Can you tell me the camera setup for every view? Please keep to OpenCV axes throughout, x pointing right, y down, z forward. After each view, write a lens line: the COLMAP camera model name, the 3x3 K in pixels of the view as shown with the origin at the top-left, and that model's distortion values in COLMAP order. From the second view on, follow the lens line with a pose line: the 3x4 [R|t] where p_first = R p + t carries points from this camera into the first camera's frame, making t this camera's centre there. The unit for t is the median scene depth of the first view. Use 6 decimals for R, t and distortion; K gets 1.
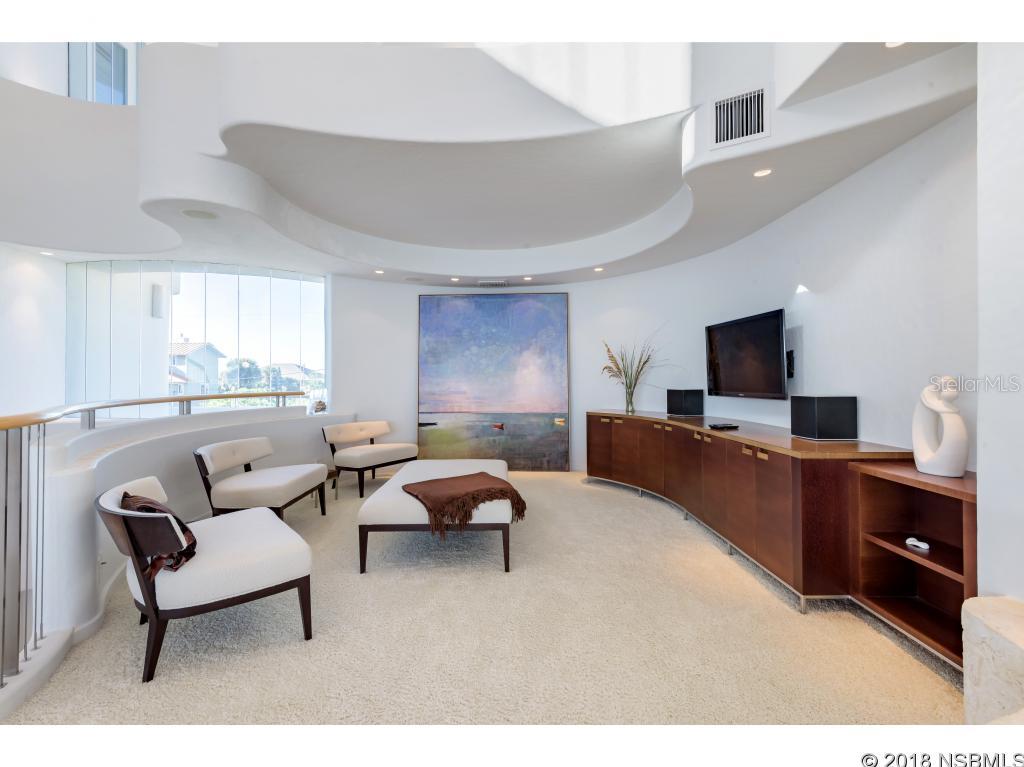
lens RADIAL K [[459.6, 0, 507.7], [0, 459.6, 385.3], [0, 0, 1]] dist [0.032615, -0.015768]
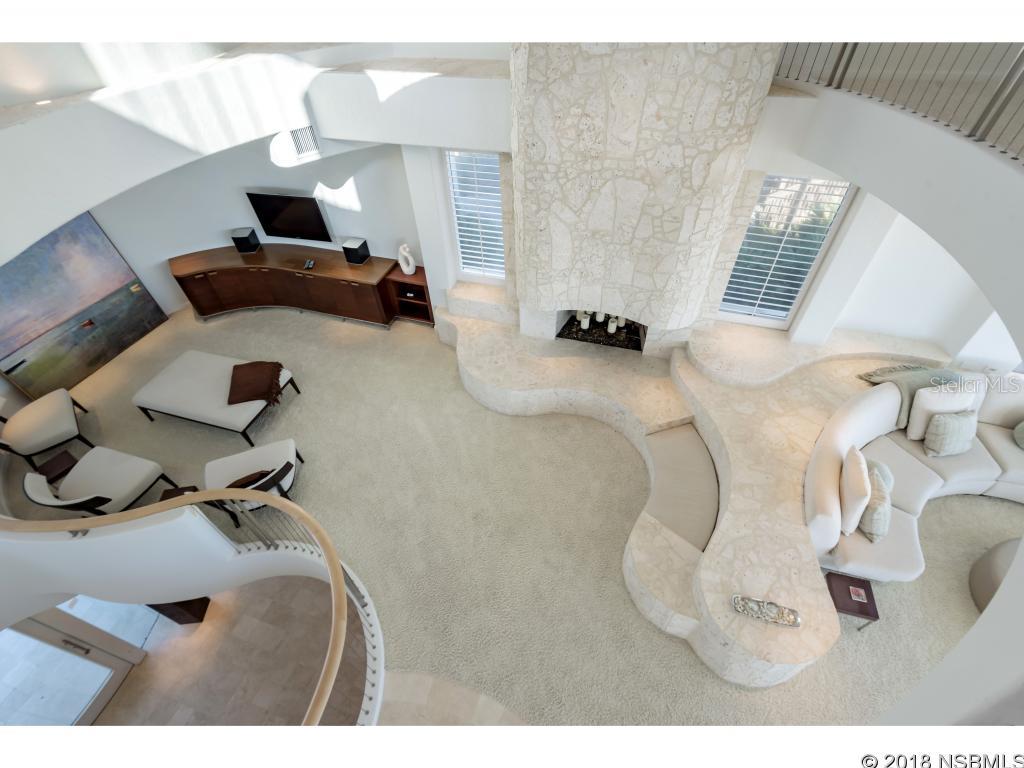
lens RADIAL K [[459.6, 0, 507.7], [0, 459.6, 385.8], [0, 0, 1]] dist [0.032615, -0.015768]
pose [[0.310137, -0.683771, 0.660509, -0.523006], [0.044097, 0.704365, 0.708466, -0.522704], [-0.949669, -0.190595, 0.248602, -0.197986]]
